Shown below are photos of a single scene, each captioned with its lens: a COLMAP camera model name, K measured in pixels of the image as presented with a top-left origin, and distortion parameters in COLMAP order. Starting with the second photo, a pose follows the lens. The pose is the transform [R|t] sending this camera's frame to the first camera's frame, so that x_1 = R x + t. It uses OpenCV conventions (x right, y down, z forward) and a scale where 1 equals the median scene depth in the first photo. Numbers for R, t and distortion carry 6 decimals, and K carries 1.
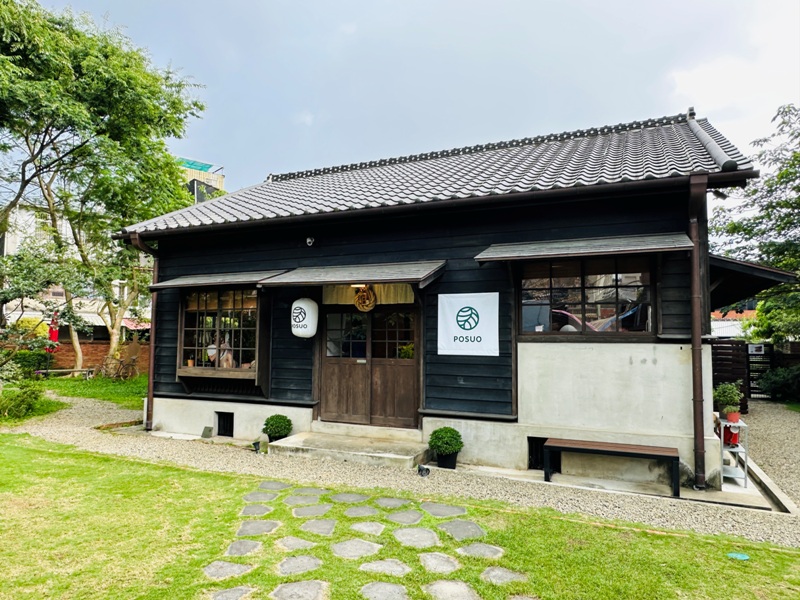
lens RADIAL K [[529.2, 0, 404.6], [0, 529.2, 306.1], [0, 0, 1]] dist [0.000313, -0.002407]
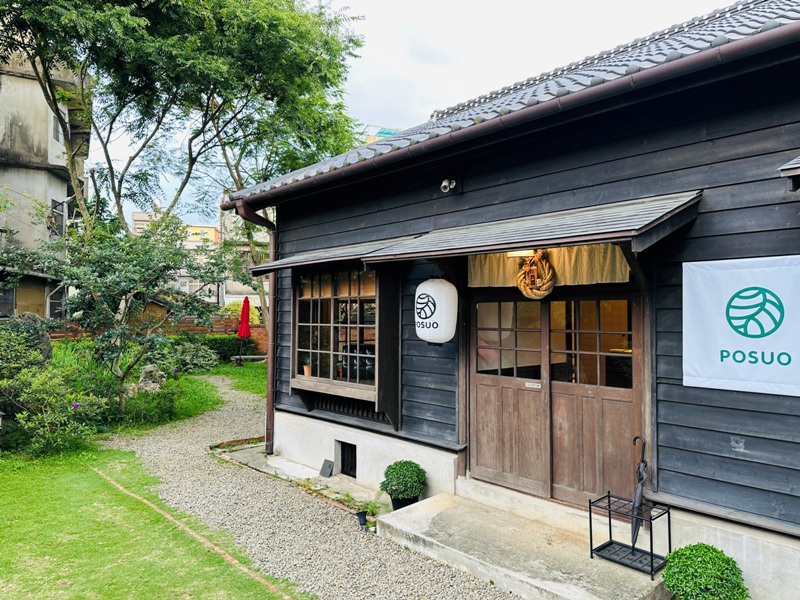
lens RADIAL K [[562.2, 0, 400.0], [0, 562.2, 300.0], [0, 0, 1]] dist [0.088322, -0.101612]
pose [[0.916337, -0.016549, -0.400066, 0.033513], [0.031418, 0.999037, 0.030636, -0.011652], [0.399174, -0.040642, 0.915974, 0.390139]]
